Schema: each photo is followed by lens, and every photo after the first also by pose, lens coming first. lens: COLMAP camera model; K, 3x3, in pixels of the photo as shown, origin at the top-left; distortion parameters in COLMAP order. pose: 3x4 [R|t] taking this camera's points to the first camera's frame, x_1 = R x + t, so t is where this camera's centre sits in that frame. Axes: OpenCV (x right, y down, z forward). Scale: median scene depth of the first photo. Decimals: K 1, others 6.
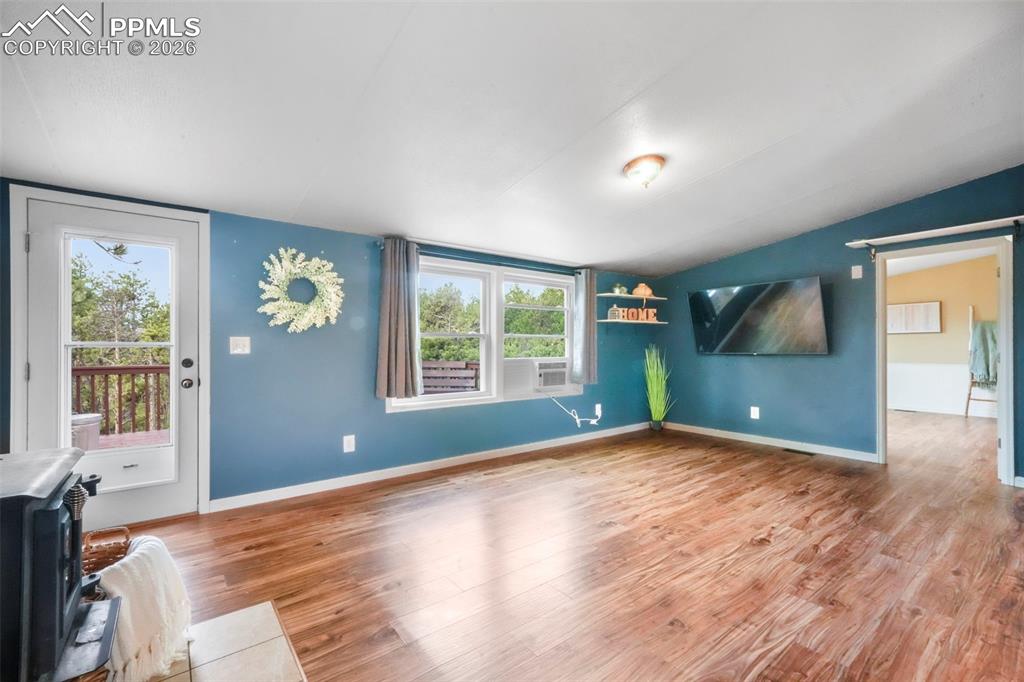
lens RADIAL K [[438.3, 0, 508.0], [0, 438.3, 344.4], [0, 0, 1]] dist [0.001886, 0.000412]
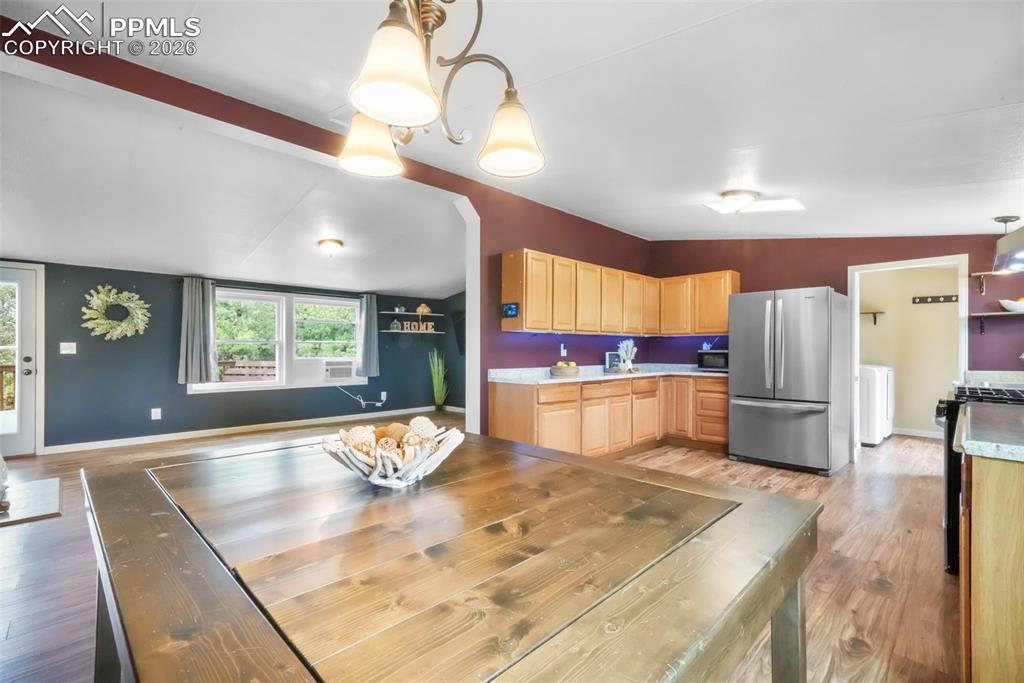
lens RADIAL K [[451.3, 0, 515.6], [0, 451.3, 348.5], [0, 0, 1]] dist [0.002771, 0.000687]
pose [[0.991606, 0.002555, 0.129270, 0.687912], [-0.002649, 0.999996, 0.000555, -0.001990], [-0.129268, -0.000893, 0.991609, -0.726213]]
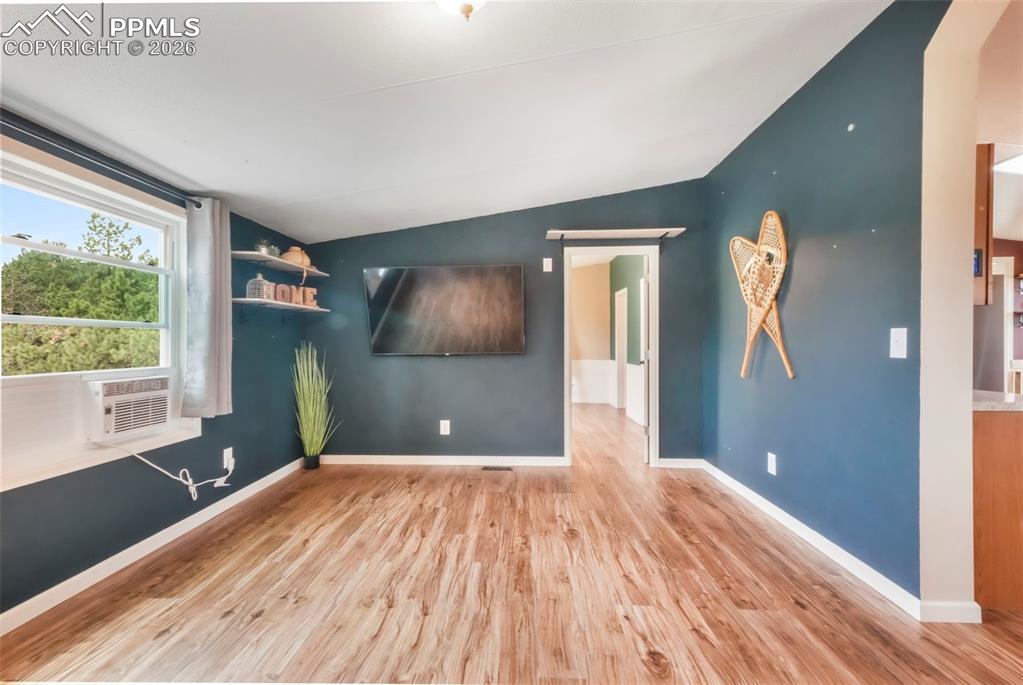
lens RADIAL K [[479.0, 0, 499.7], [0, 479.0, 343.3], [0, 0, 1]] dist [0.009755, 0.000331]
pose [[0.647763, 0.000070, 0.761842, -0.059538], [-0.001769, 0.999997, 0.001412, 0.001050], [-0.761840, -0.002262, 0.647762, 0.534938]]
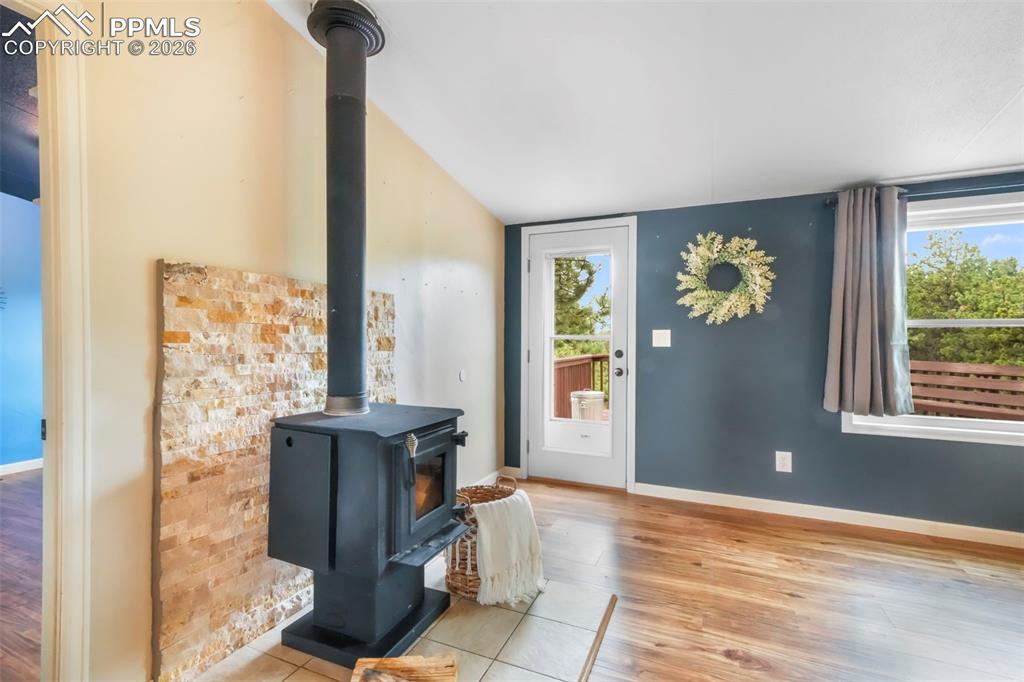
lens RADIAL K [[464.1, 0, 510.0], [0, 464.1, 342.3], [0, 0, 1]] dist [0.011777, 0.000195]
pose [[0.480355, 0.011007, -0.877005, 0.149003], [-0.003010, 0.999936, 0.010901, 0.000550], [0.877069, -0.002597, 0.480357, 0.160289]]
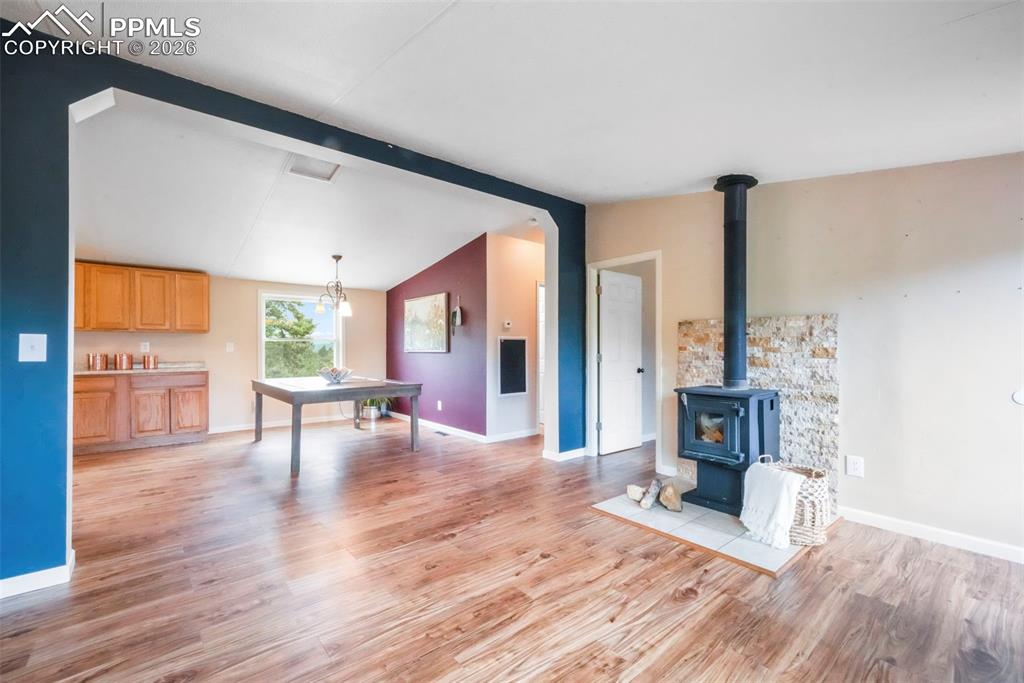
lens RADIAL K [[438.3, 0, 508.0], [0, 438.3, 344.9], [0, 0, 1]] dist [0.001886, 0.000412]
pose [[-0.999318, 0.000343, -0.036914, 0.106034], [0.000734, 0.999944, -0.010571, 0.003618], [0.036908, -0.010591, -0.999263, 1.176087]]
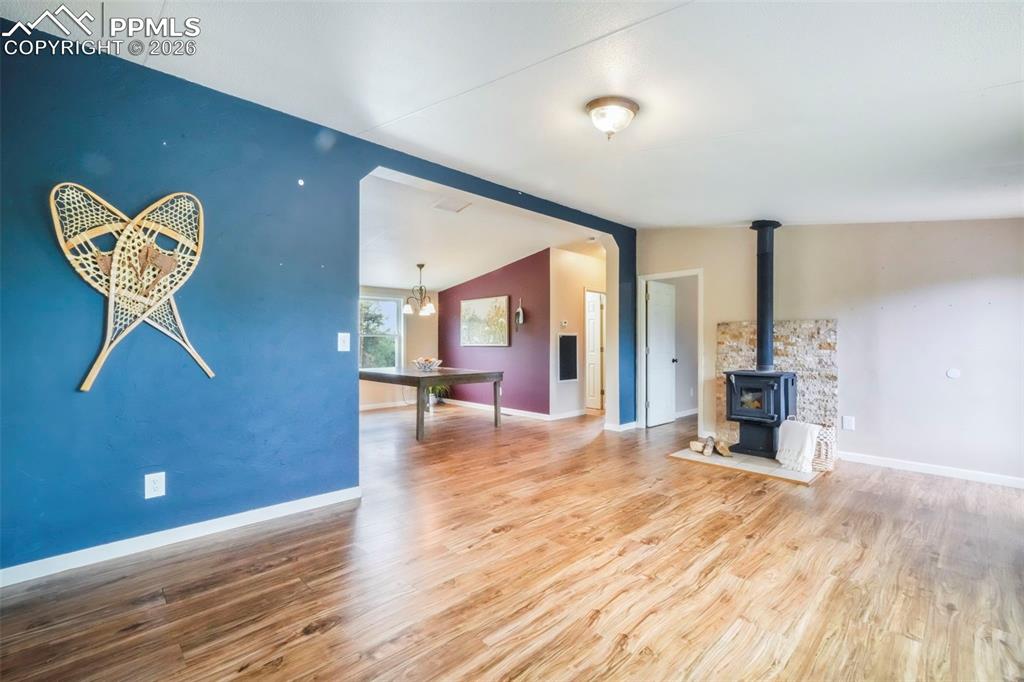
lens RADIAL K [[448.3, 0, 506.7], [0, 448.3, 340.3], [0, 0, 1]] dist [0.000091, -0.000291]
pose [[-0.994900, -0.000923, -0.100861, 0.492453], [-0.000054, 0.999963, -0.008619, 0.005296], [0.100865, -0.008569, -0.994863, 1.515739]]
